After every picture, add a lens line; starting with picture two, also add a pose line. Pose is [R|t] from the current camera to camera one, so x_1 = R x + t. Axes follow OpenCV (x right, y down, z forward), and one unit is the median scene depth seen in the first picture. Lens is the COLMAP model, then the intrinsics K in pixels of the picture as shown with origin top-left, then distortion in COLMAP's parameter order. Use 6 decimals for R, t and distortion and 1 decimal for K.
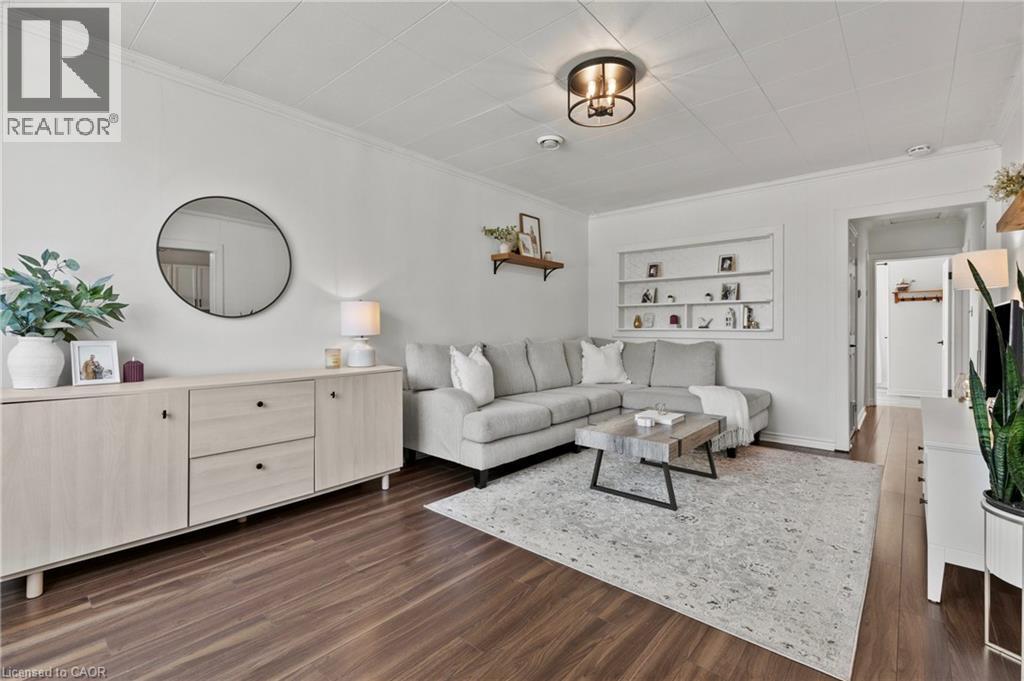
lens RADIAL K [[454.9, 0, 502.6], [0, 454.9, 330.8], [0, 0, 1]] dist [0.003810, -0.001894]
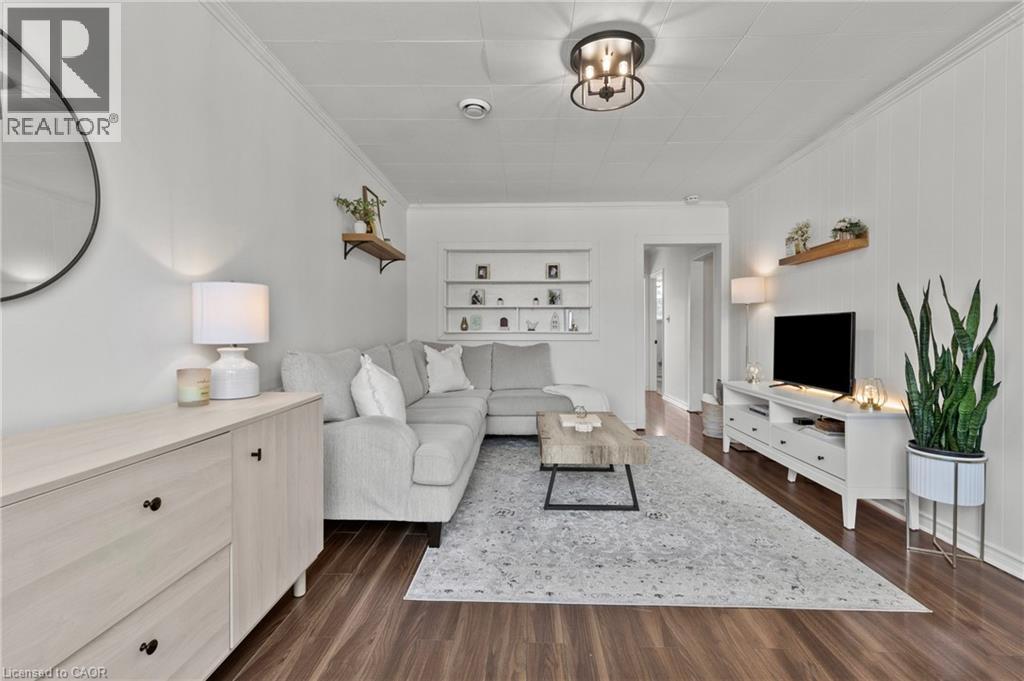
lens RADIAL K [[454.9, 0, 517.5], [0, 454.9, 335.2], [0, 0, 1]] dist [0.003810, -0.001894]
pose [[0.770769, -0.005569, 0.637090, -0.415699], [0.002921, 0.999982, 0.005207, -0.002022], [-0.637108, -0.002153, 0.770772, 0.341856]]
